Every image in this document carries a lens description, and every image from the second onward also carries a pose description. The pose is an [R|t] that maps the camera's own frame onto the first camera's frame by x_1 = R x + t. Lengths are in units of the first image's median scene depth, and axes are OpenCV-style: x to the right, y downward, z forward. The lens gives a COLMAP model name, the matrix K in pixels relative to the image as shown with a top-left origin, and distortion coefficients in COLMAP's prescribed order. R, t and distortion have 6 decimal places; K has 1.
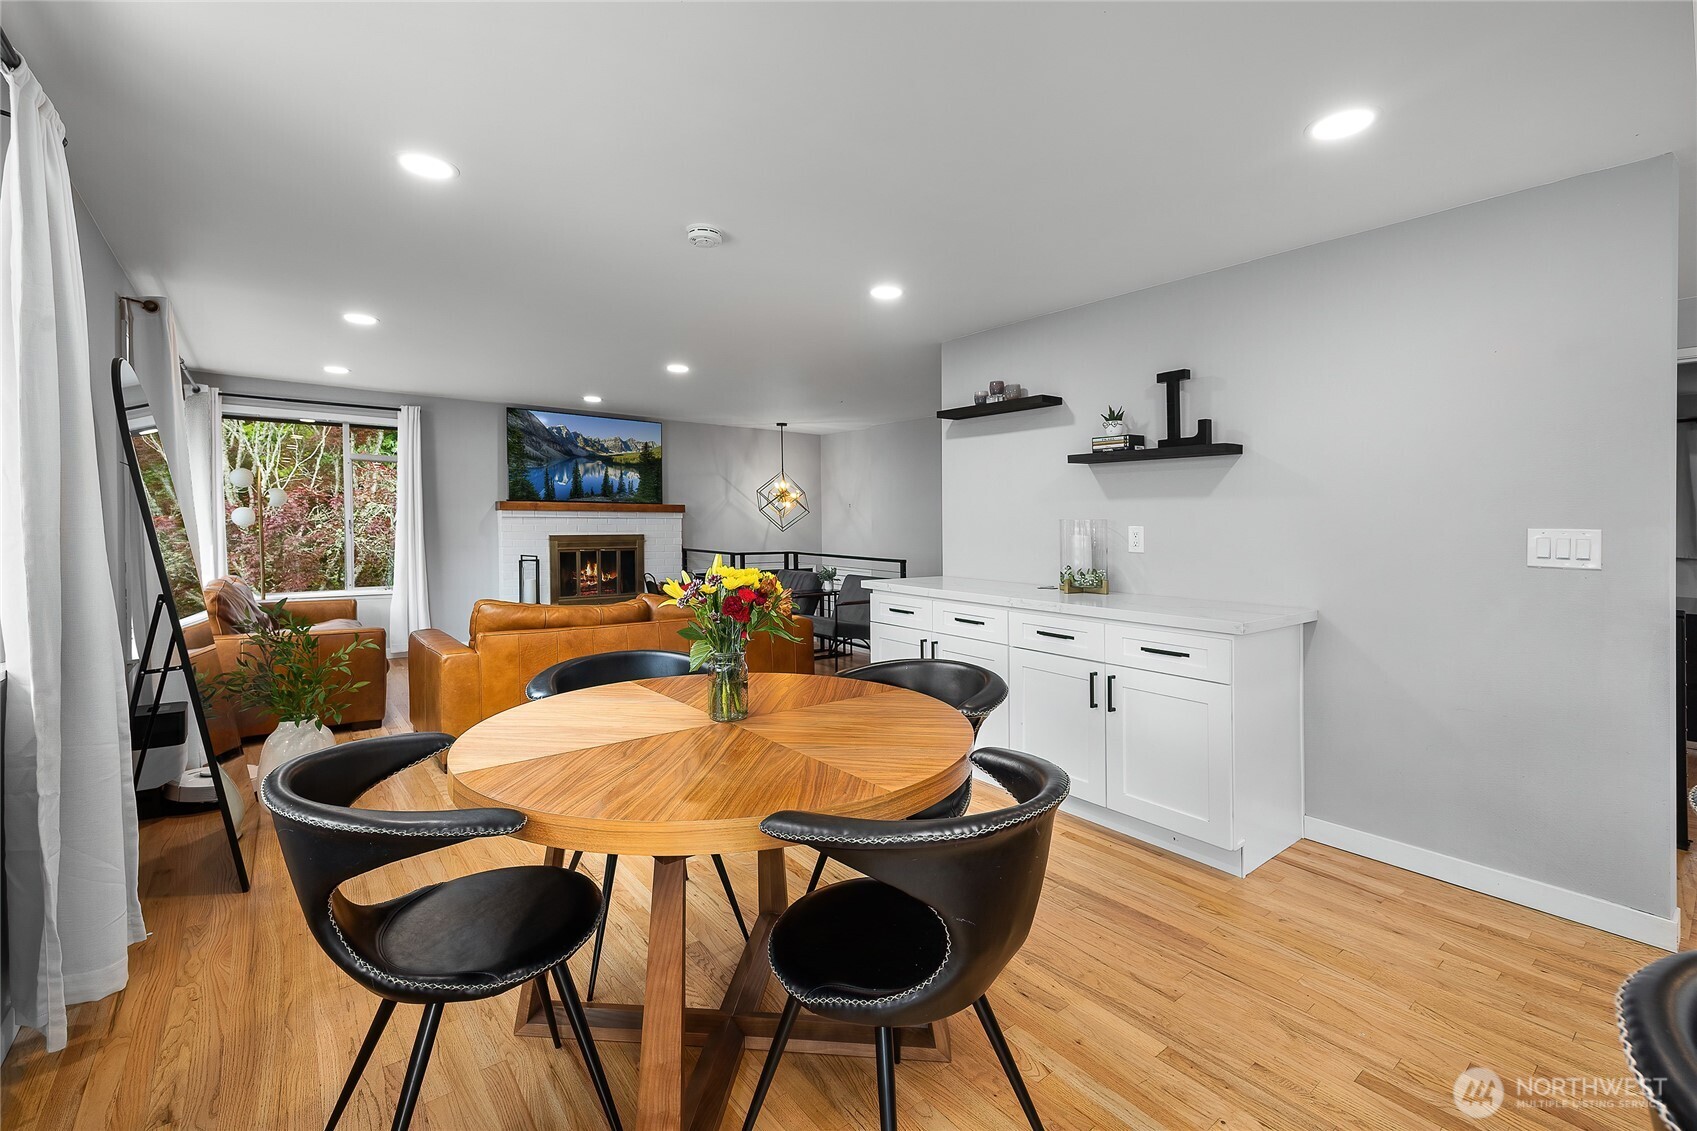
lens RADIAL K [[731.5, 0, 857.6], [0, 731.5, 566.9], [0, 0, 1]] dist [0.001252, 0.000605]
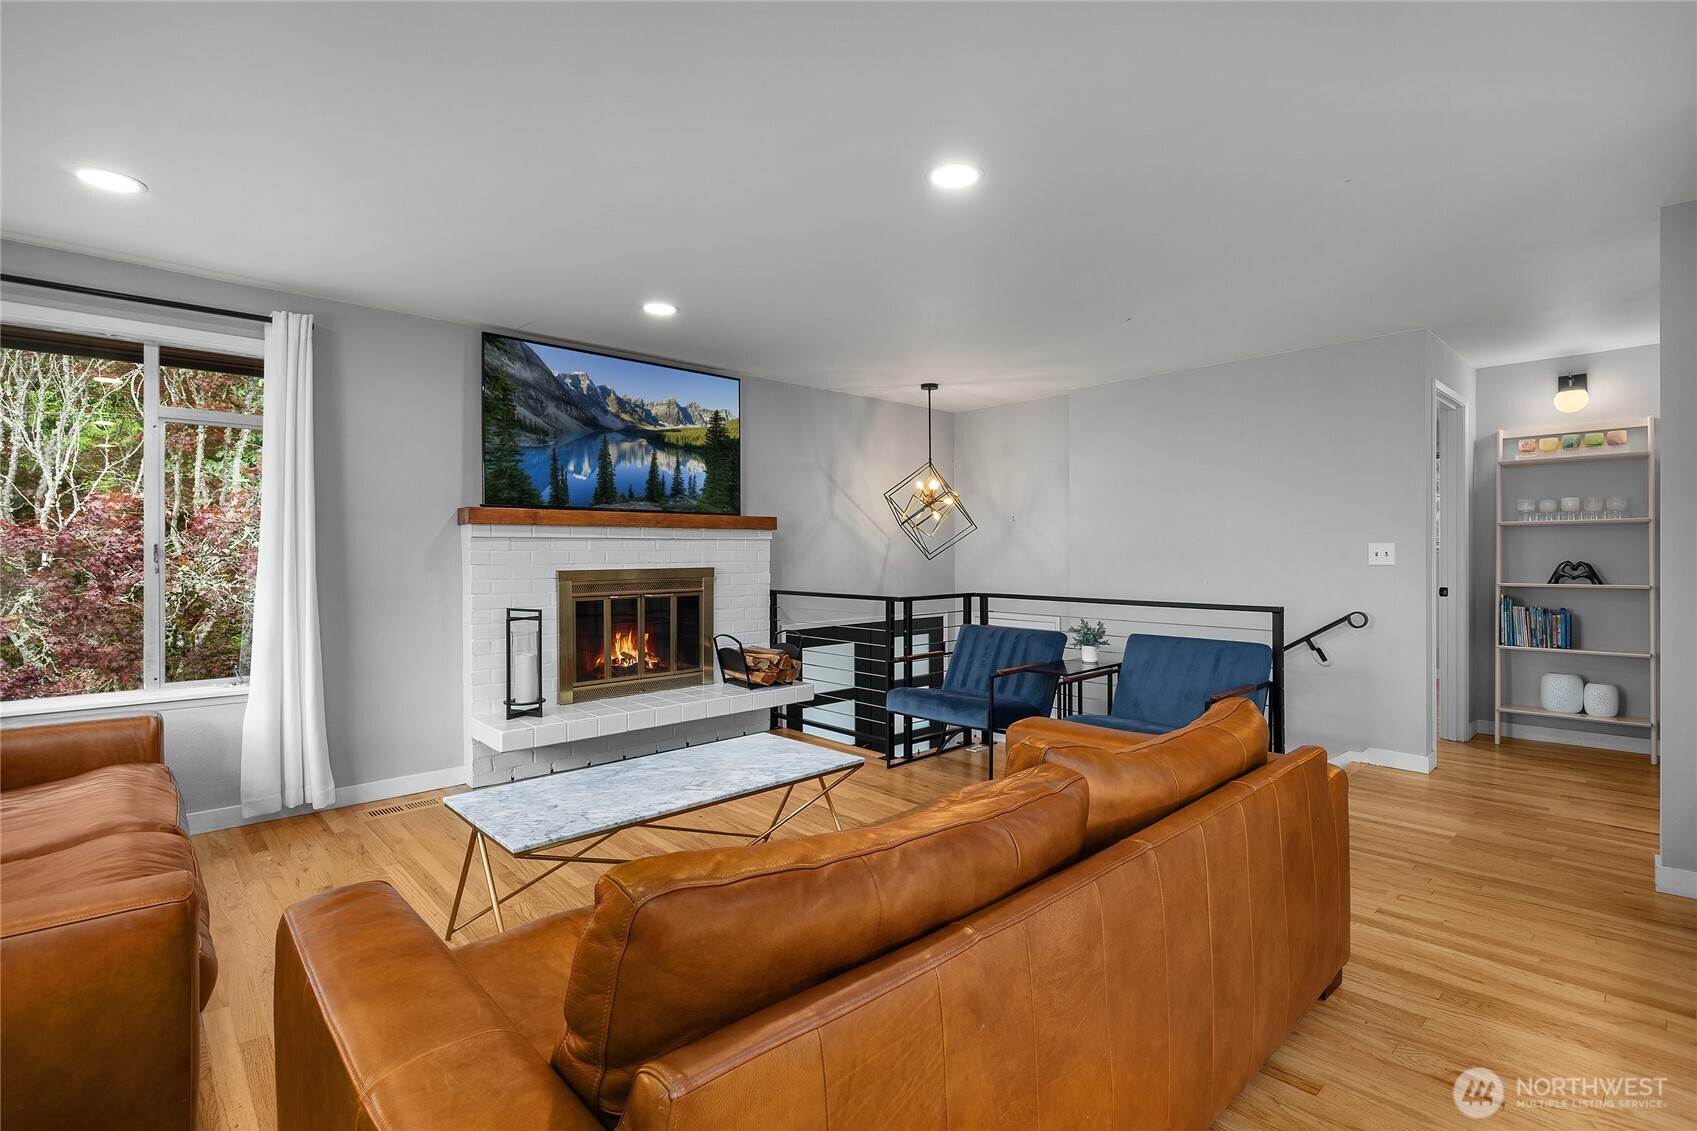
lens RADIAL K [[790.0, 0, 874.2], [0, 790.0, 565.4], [0, 0, 1]] dist [-0.000846, -0.000256]
pose [[0.996419, -0.012924, 0.083560, -0.229413], [0.016755, 0.998833, -0.045301, -0.016172], [-0.082877, 0.046539, 0.995473, 0.383467]]
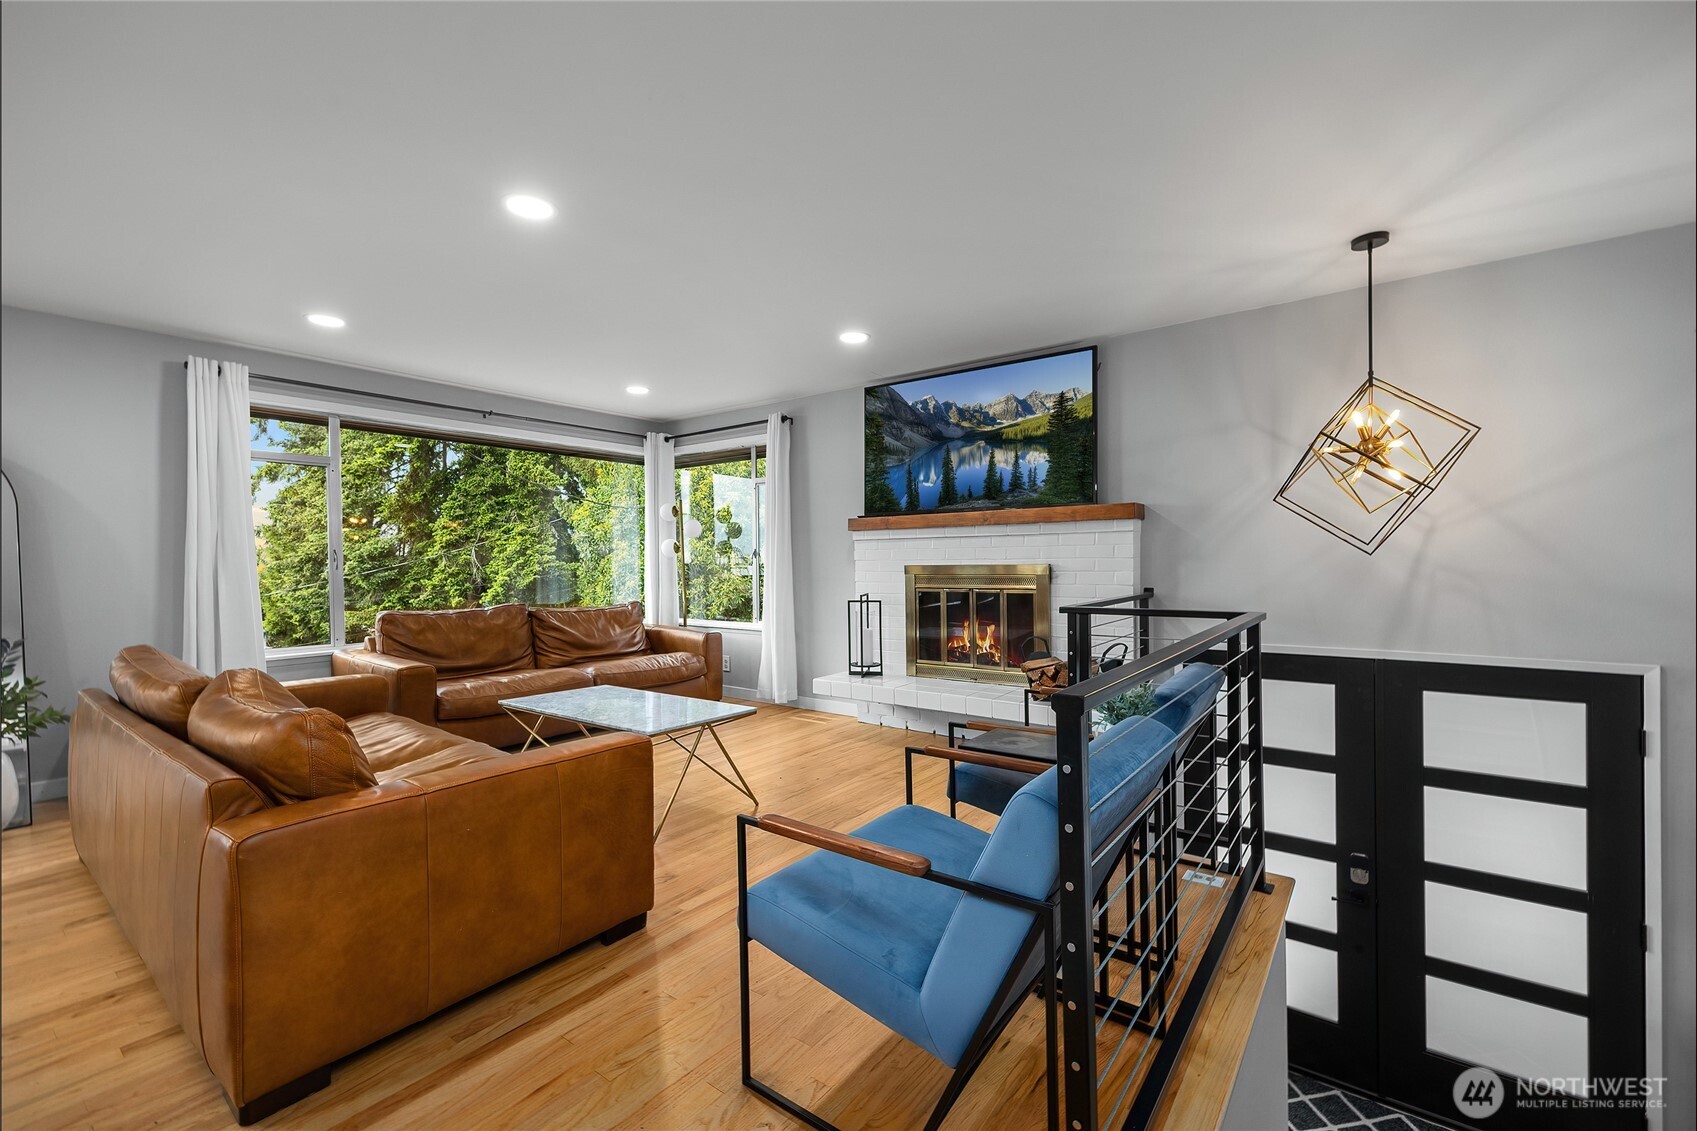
lens RADIAL K [[731.5, 0, 857.6], [0, 731.5, 566.9], [0, 0, 1]] dist [0.001252, 0.000605]
pose [[0.240031, -0.001302, -0.970764, 0.209627], [-0.053182, 0.998480, -0.014489, -0.027691], [0.969307, 0.055105, 0.239597, 0.773600]]
